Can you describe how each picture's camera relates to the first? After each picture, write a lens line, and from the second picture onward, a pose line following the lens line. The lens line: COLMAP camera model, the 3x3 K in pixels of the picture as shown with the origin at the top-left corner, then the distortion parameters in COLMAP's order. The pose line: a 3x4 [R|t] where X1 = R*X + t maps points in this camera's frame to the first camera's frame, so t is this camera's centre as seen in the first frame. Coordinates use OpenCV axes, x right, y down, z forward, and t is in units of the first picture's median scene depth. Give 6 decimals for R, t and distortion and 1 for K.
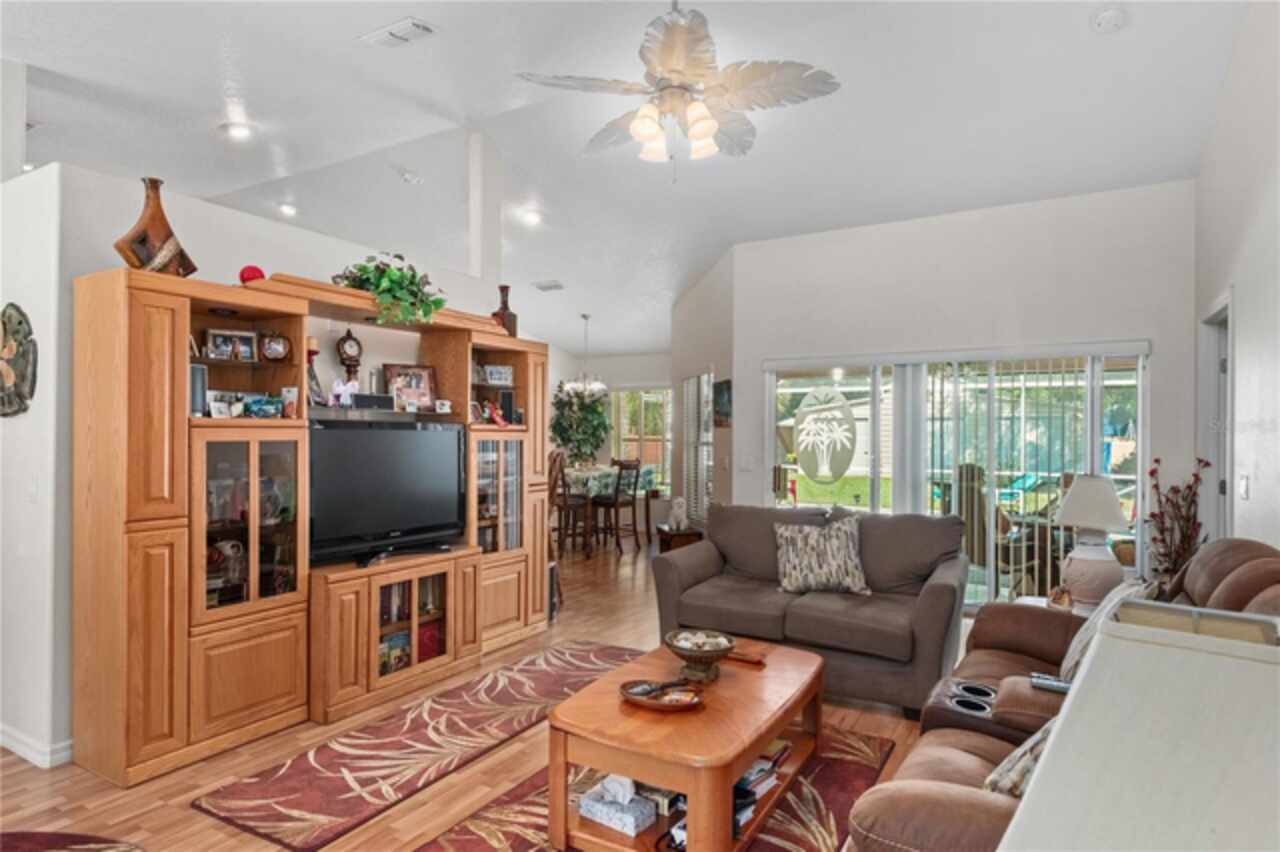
lens RADIAL K [[701.5, 0, 650.9], [0, 701.5, 430.5], [0, 0, 1]] dist [-0.000788, -0.000348]
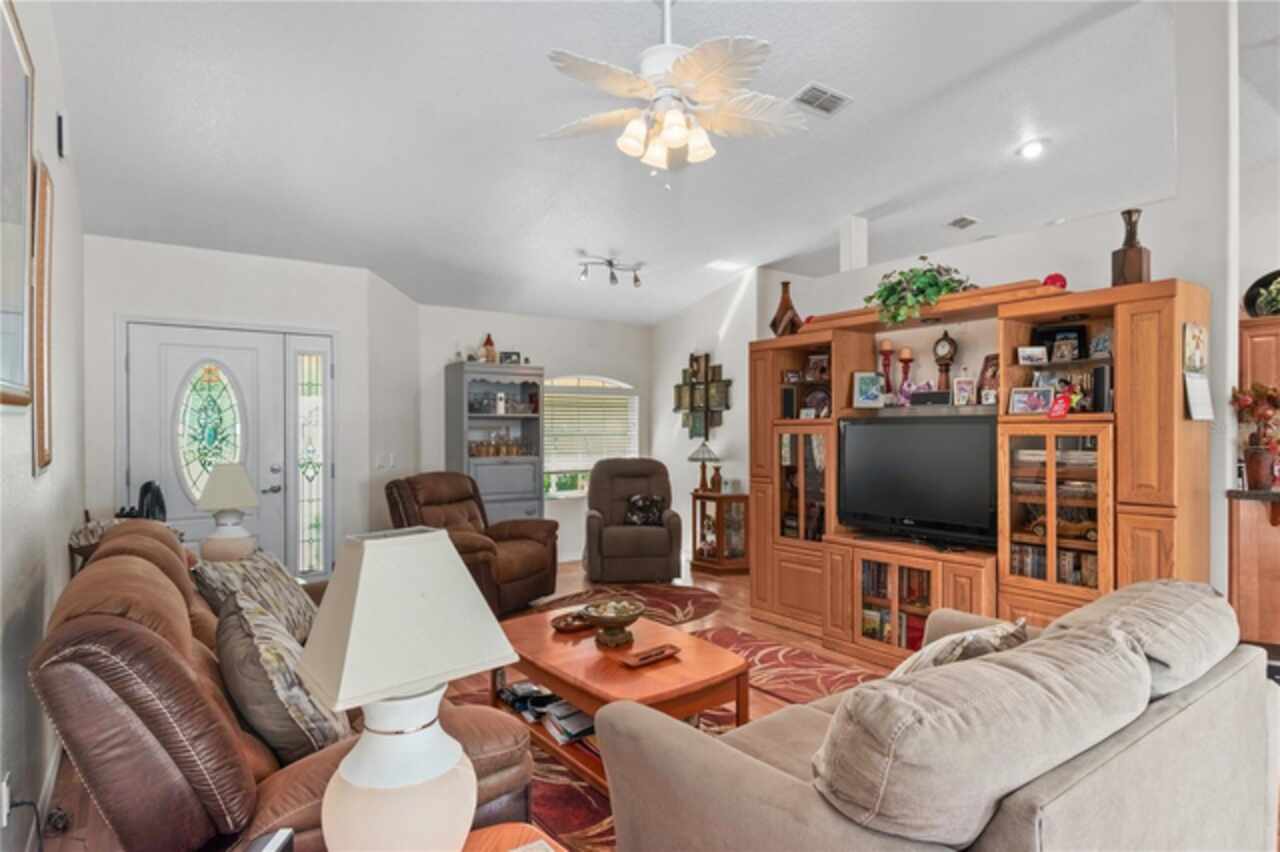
lens RADIAL K [[701.5, 0, 650.9], [0, 701.5, 430.5], [0, 0, 1]] dist [-0.000788, -0.000348]
pose [[-0.402471, -0.003756, -0.915425, 0.912206], [0.009146, 0.999925, -0.008123, 0.015950], [0.915387, -0.011641, -0.402407, 1.270054]]
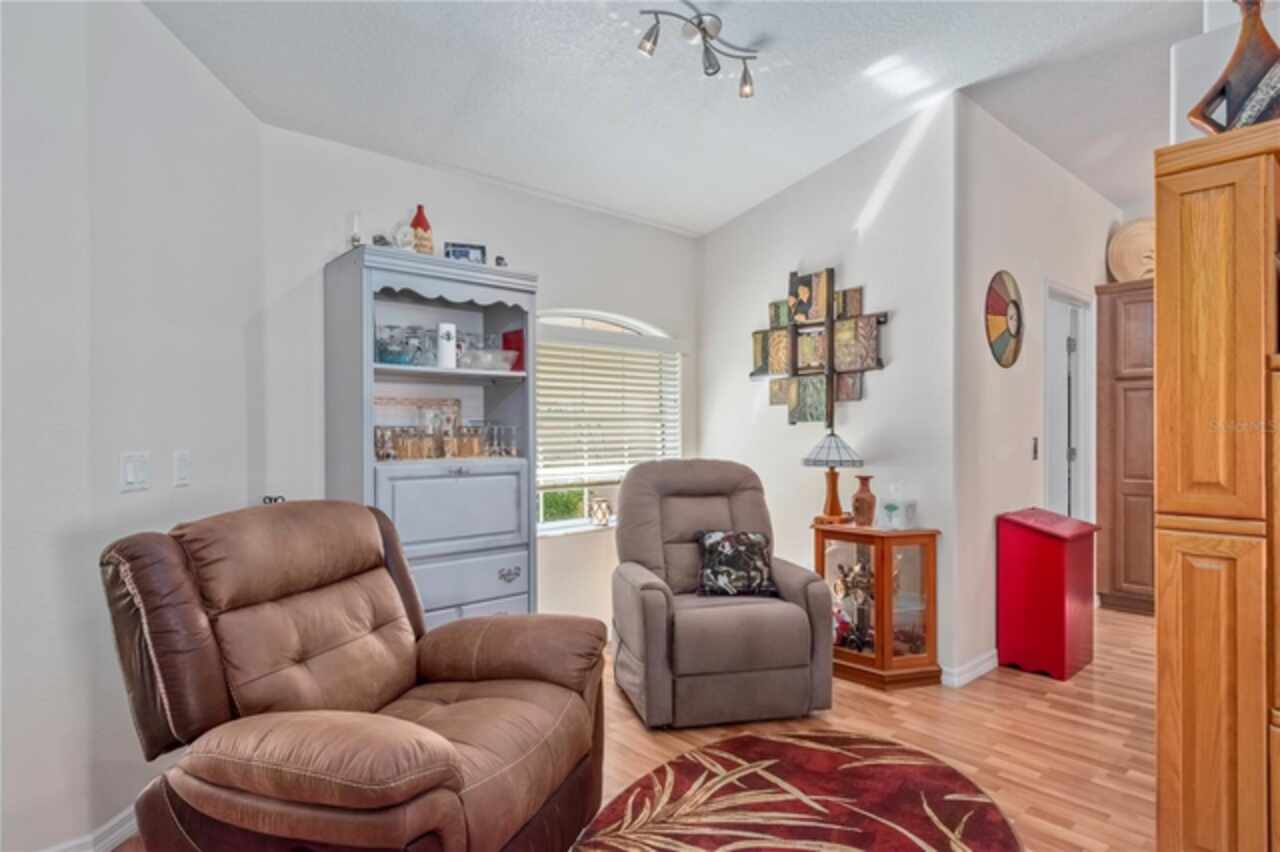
lens RADIAL K [[701.5, 0, 650.9], [0, 701.5, 430.5], [0, 0, 1]] dist [-0.000788, -0.000348]
pose [[-0.302810, -0.001754, -0.953049, 0.059721], [0.009621, 0.999942, -0.004897, 0.039655], [0.953002, -0.010652, -0.302776, 0.612497]]
